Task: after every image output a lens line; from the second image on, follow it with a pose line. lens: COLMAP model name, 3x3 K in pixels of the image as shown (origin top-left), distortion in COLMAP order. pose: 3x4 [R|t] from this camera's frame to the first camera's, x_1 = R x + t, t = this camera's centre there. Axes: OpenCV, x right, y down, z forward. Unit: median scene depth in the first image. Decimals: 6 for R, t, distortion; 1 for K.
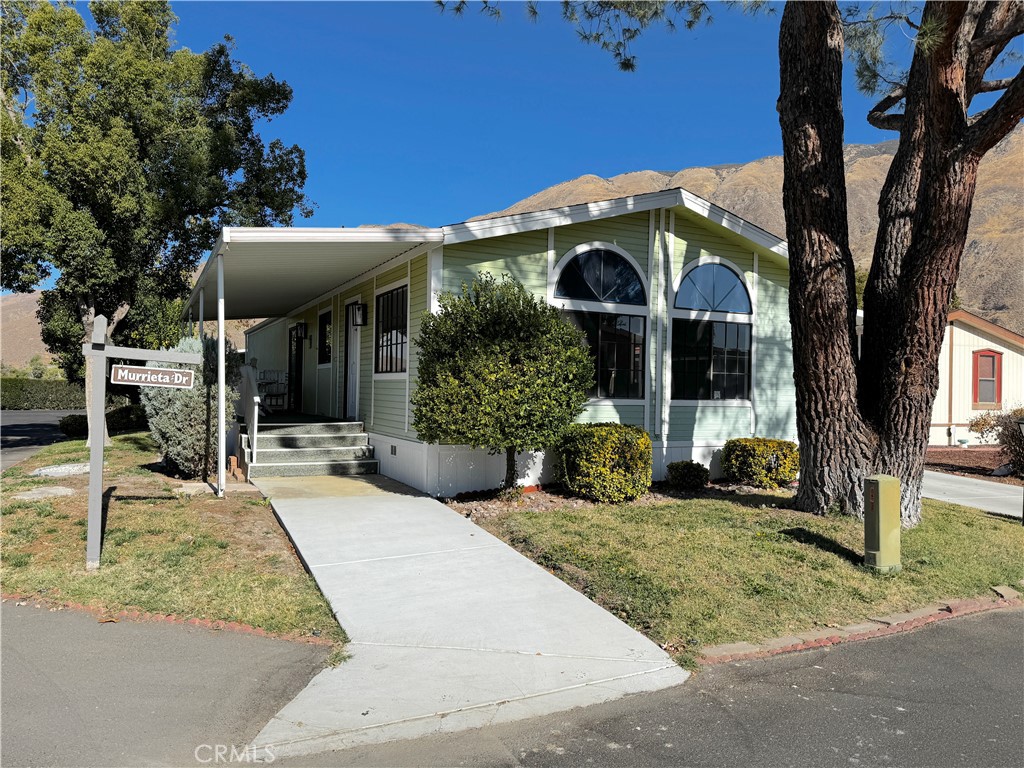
lens RADIAL K [[712.0, 0, 516.3], [0, 712.0, 383.2], [0, 0, 1]] dist [0.028539, -0.021240]
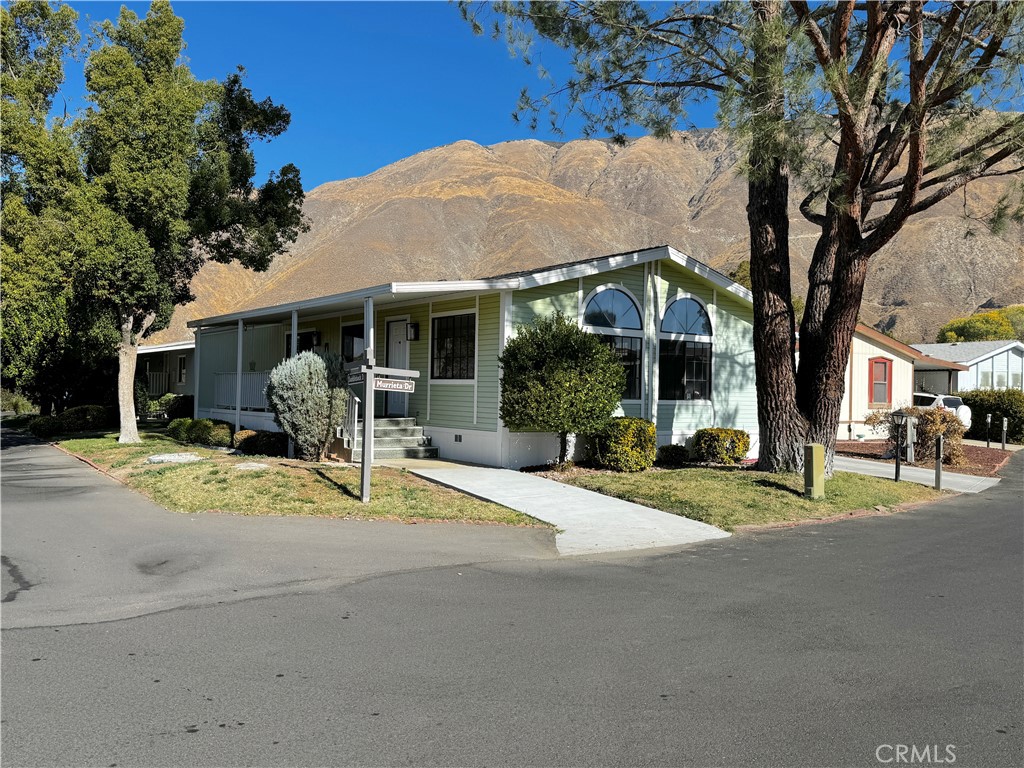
lens RADIAL K [[843.8, 0, 502.6], [0, 843.8, 381.8], [0, 0, 1]] dist [0.068976, 0.020772]
pose [[0.987486, 0.003498, 0.157667, -0.327959], [-0.003624, 0.999993, 0.000506, -0.010682], [-0.157664, -0.001071, 0.987492, -0.536566]]
